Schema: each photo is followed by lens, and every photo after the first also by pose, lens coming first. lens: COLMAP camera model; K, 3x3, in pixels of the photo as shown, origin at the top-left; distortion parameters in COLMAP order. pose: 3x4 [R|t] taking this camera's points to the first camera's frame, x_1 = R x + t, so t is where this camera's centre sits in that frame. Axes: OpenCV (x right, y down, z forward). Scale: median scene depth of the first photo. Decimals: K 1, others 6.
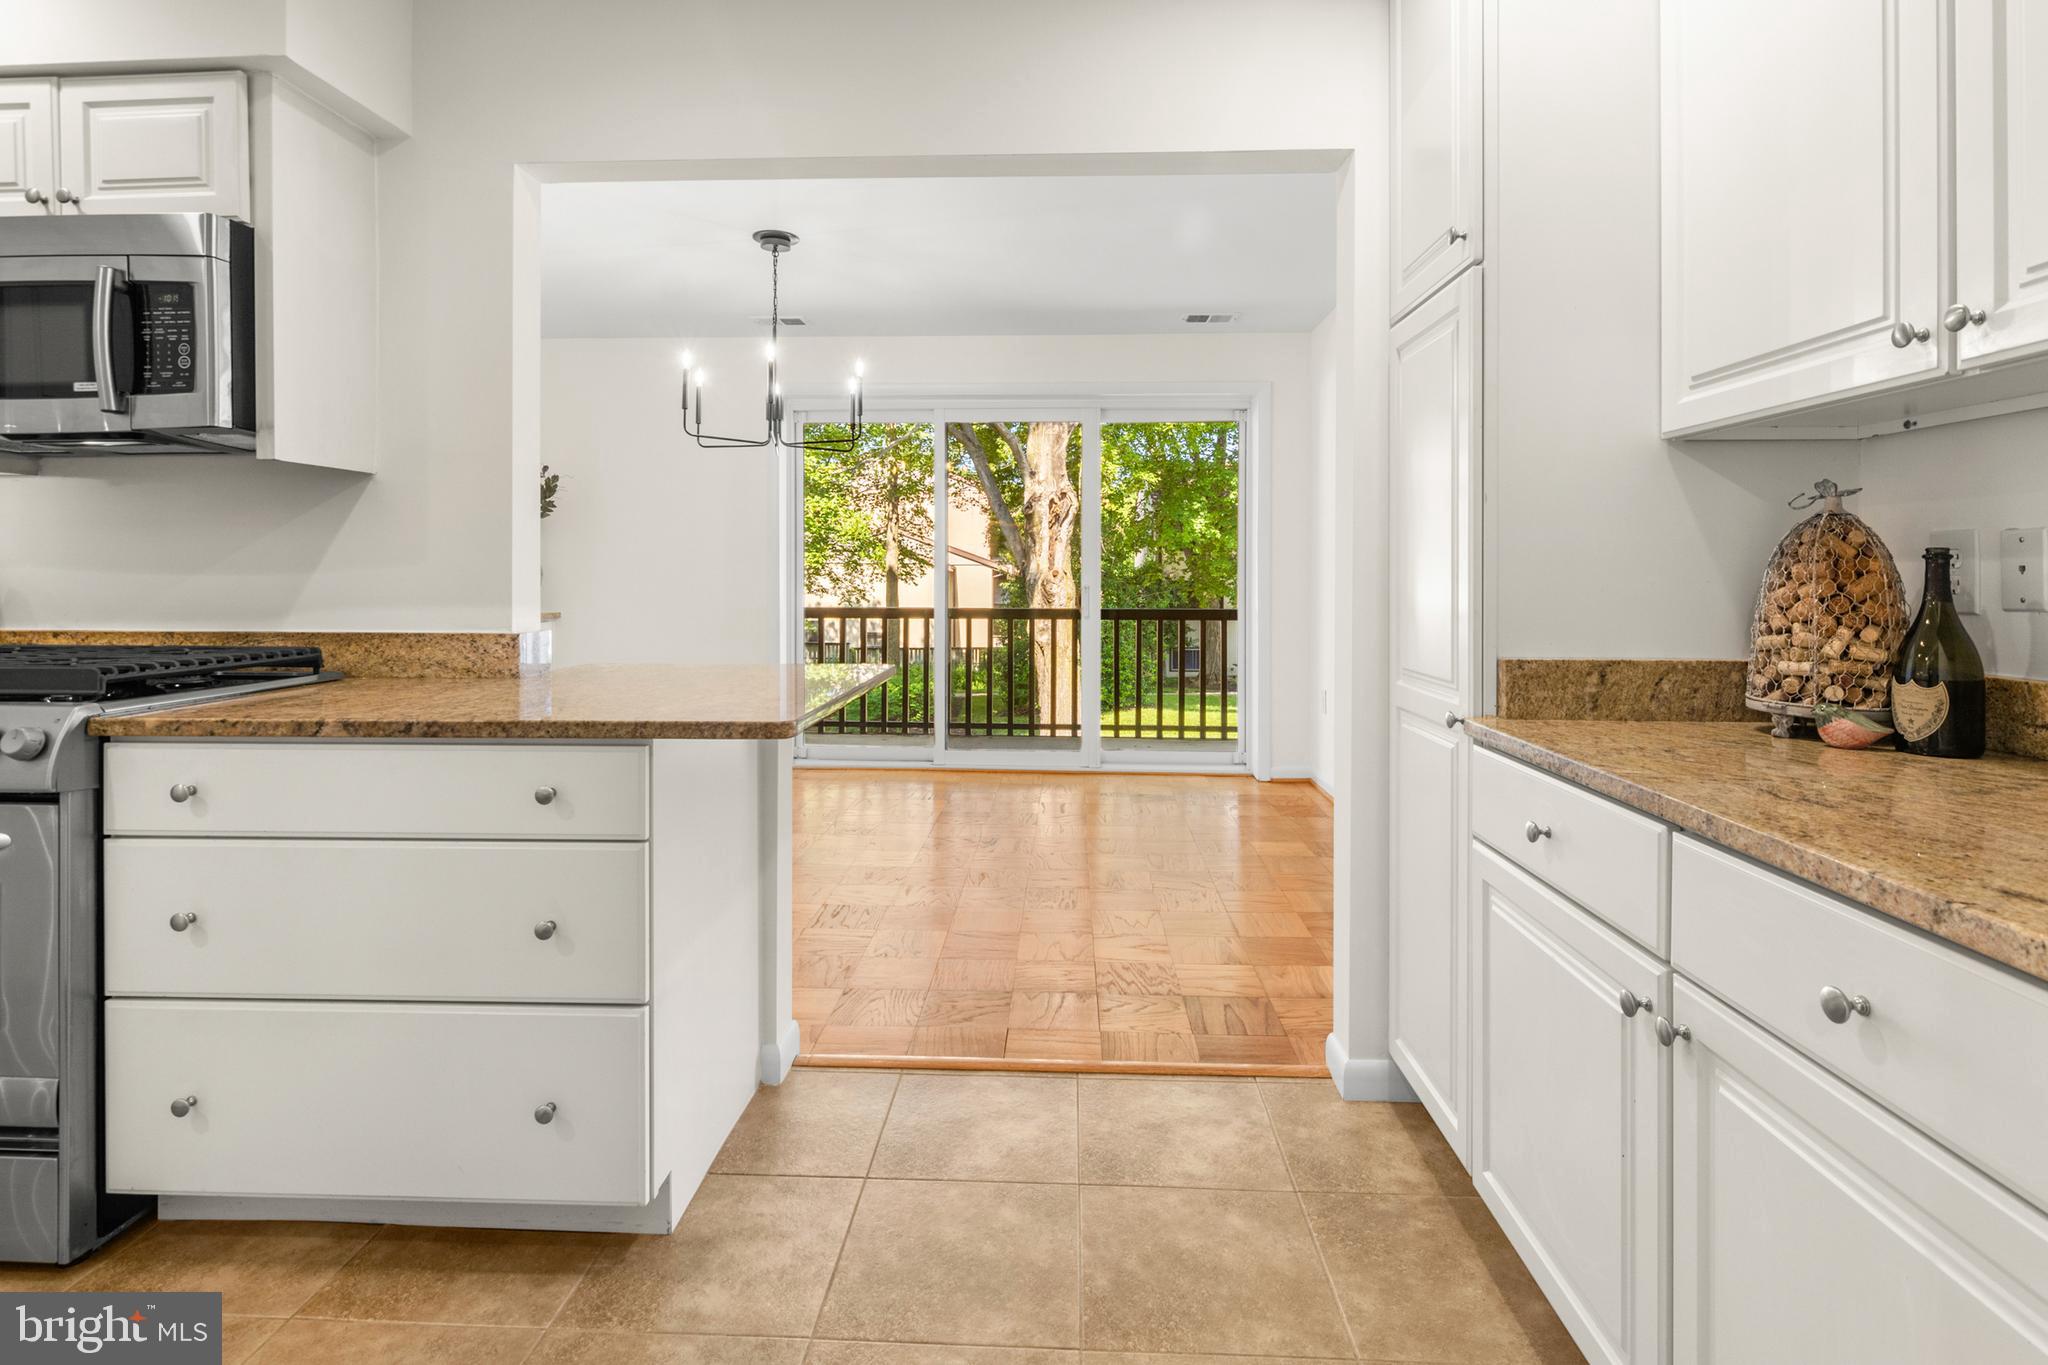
lens RADIAL K [[1011.0, 0, 1029.4], [0, 1011.0, 577.3], [0, 0, 1]] dist [0.000304, -0.002198]
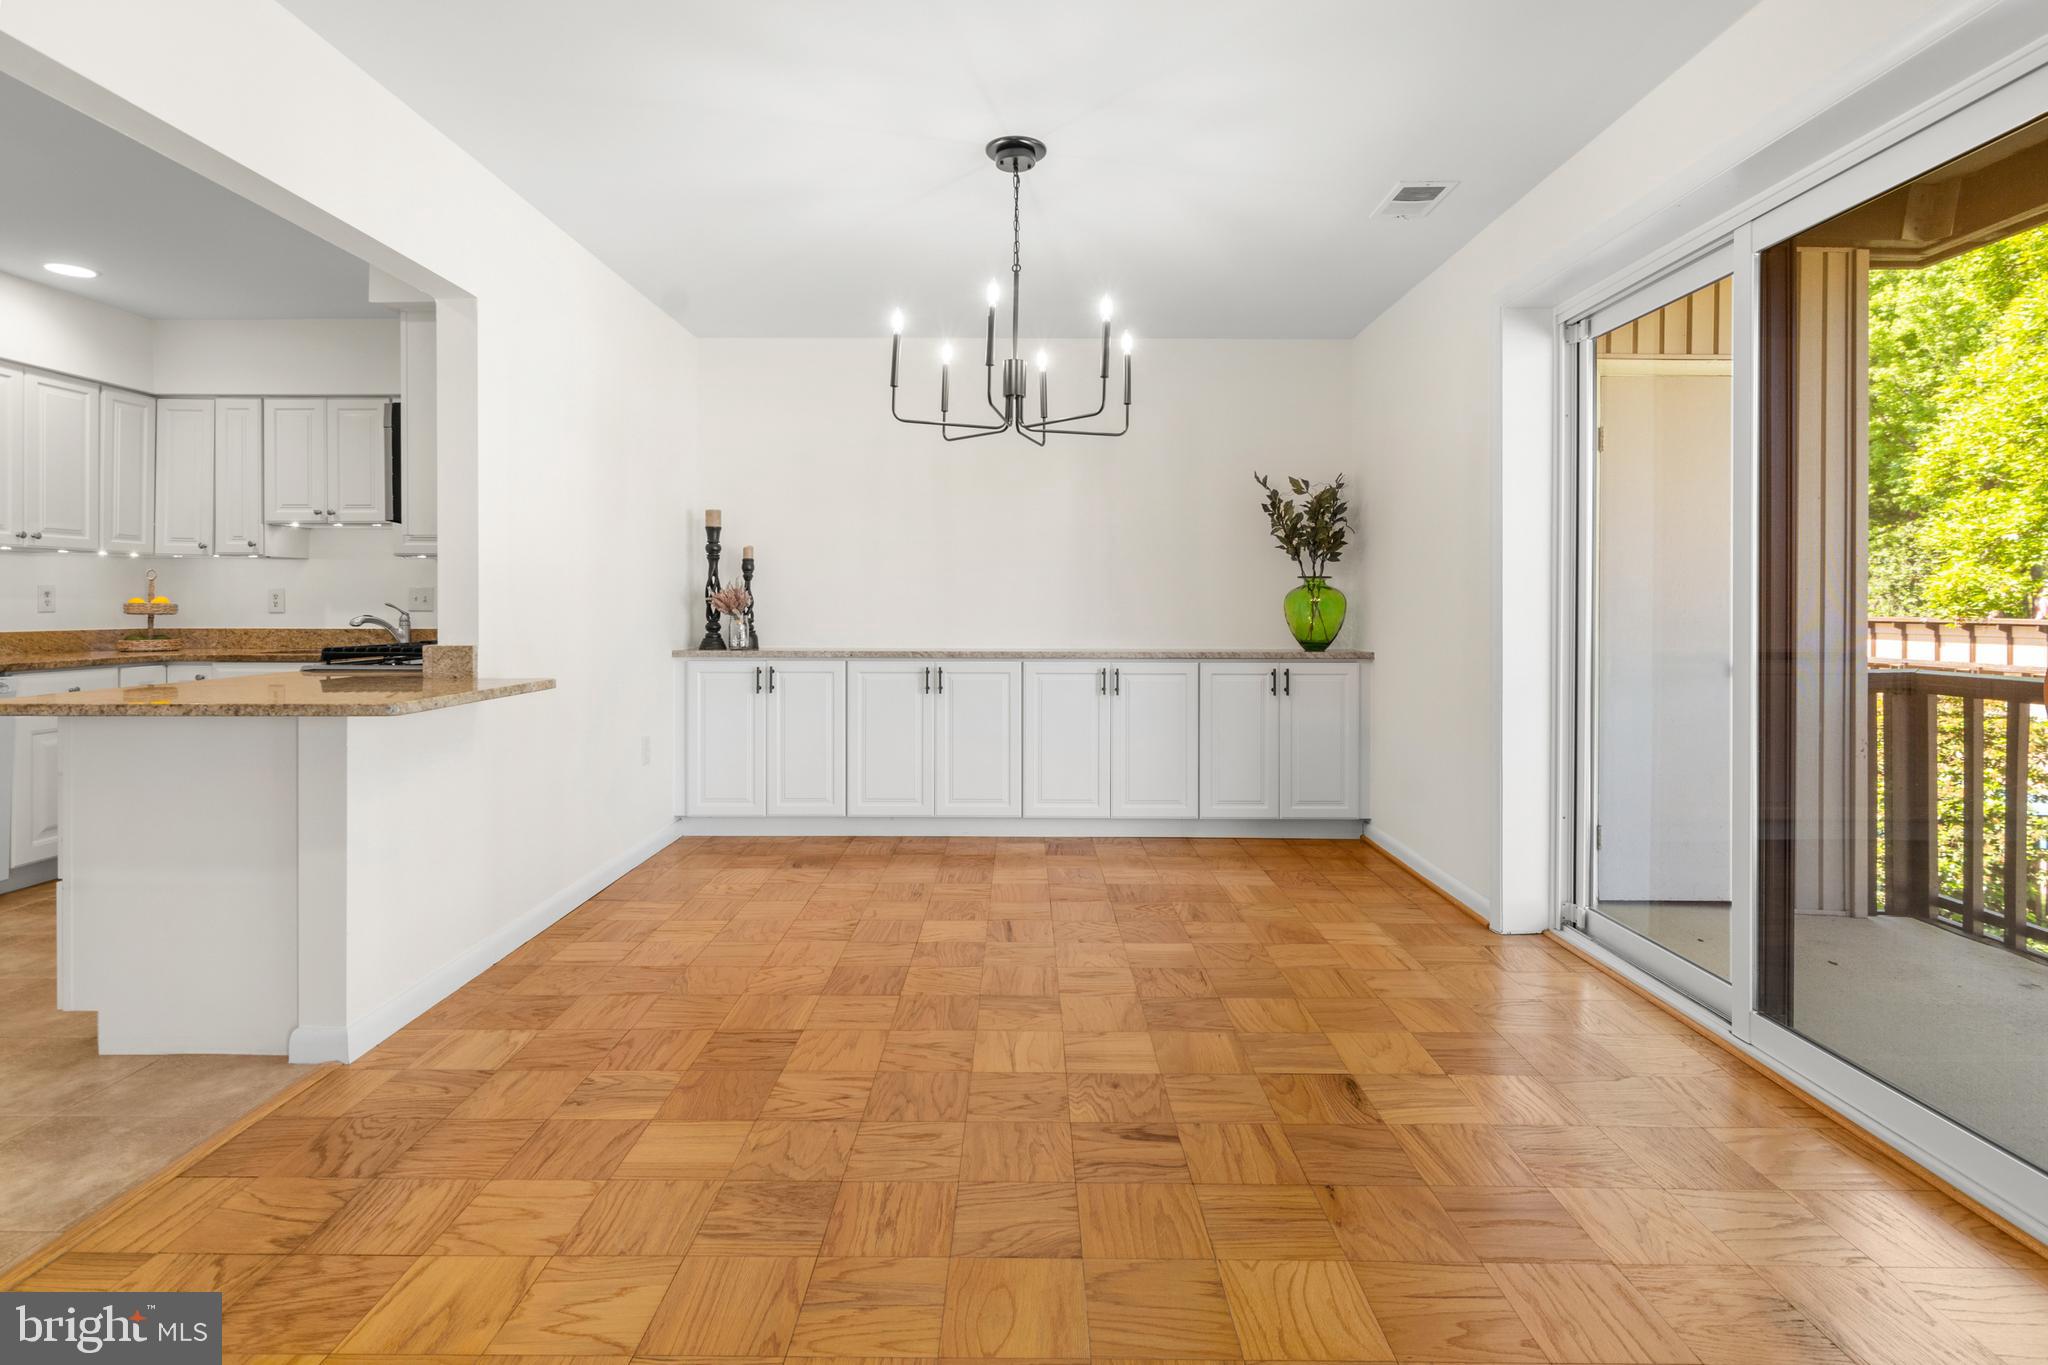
lens RADIAL K [[1003.1, 0, 1028.9], [0, 1003.1, 608.7], [0, 0, 1]] dist [0.000449, -0.002189]
pose [[0.052684, 0.000701, -0.998611, 1.041513], [-0.005370, 0.999985, 0.000418, 0.000368], [0.998597, 0.005341, 0.052687, 2.058658]]
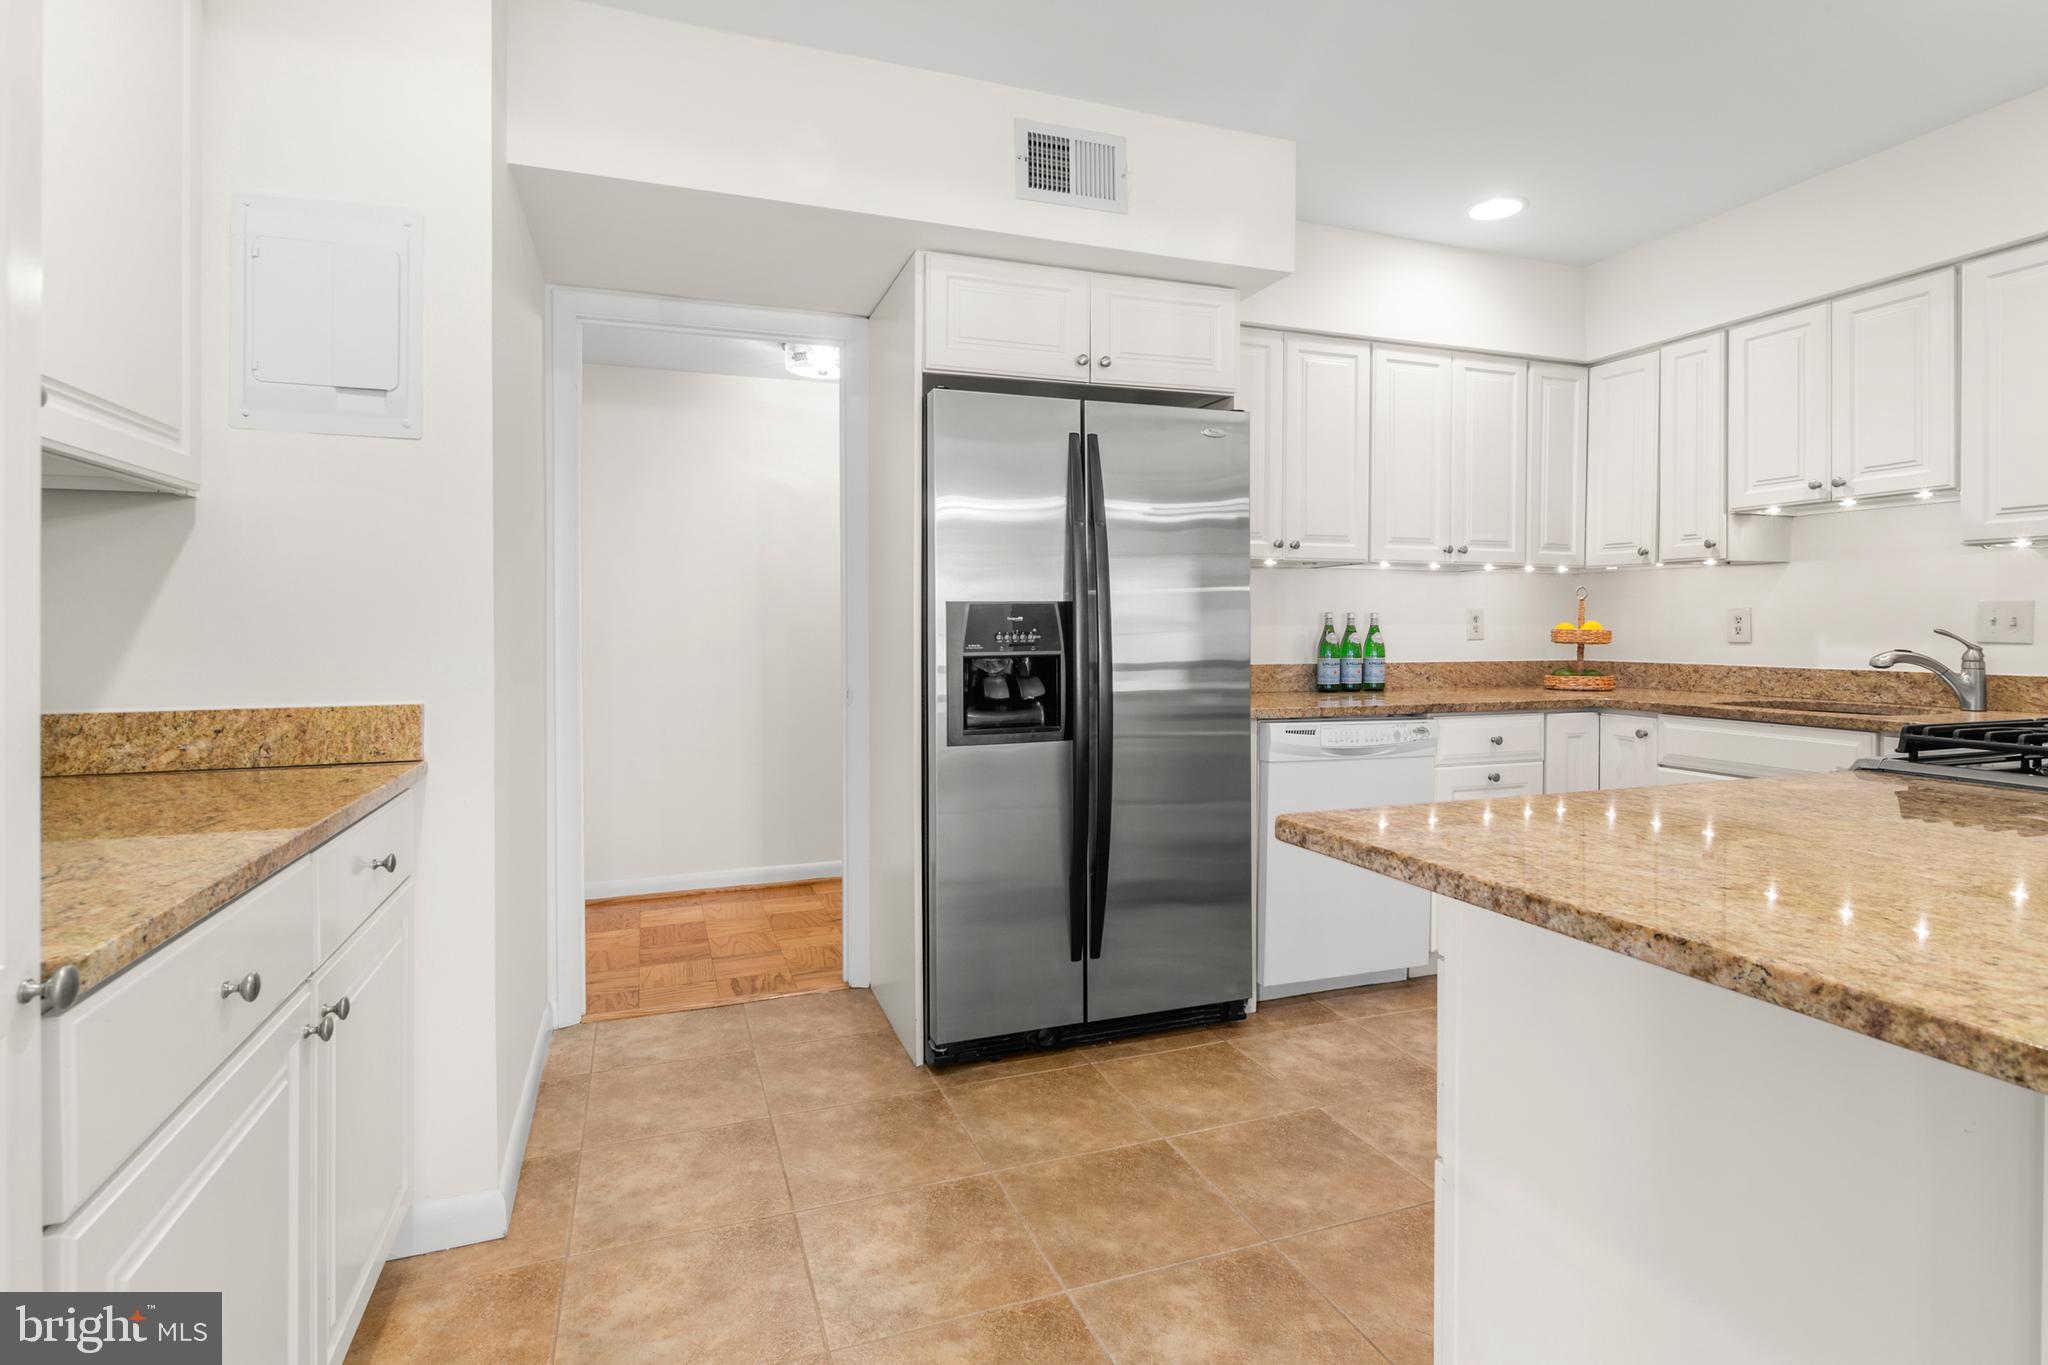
lens RADIAL K [[1010.2, 0, 985.5], [0, 1010.2, 636.8], [0, 0, 1]] dist [0.001918, -0.002508]
pose [[-0.929855, 0.000235, -0.367927, 0.232899], [-0.004495, 0.999918, 0.012000, -0.004943], [0.367899, 0.012812, -0.929777, 1.406964]]
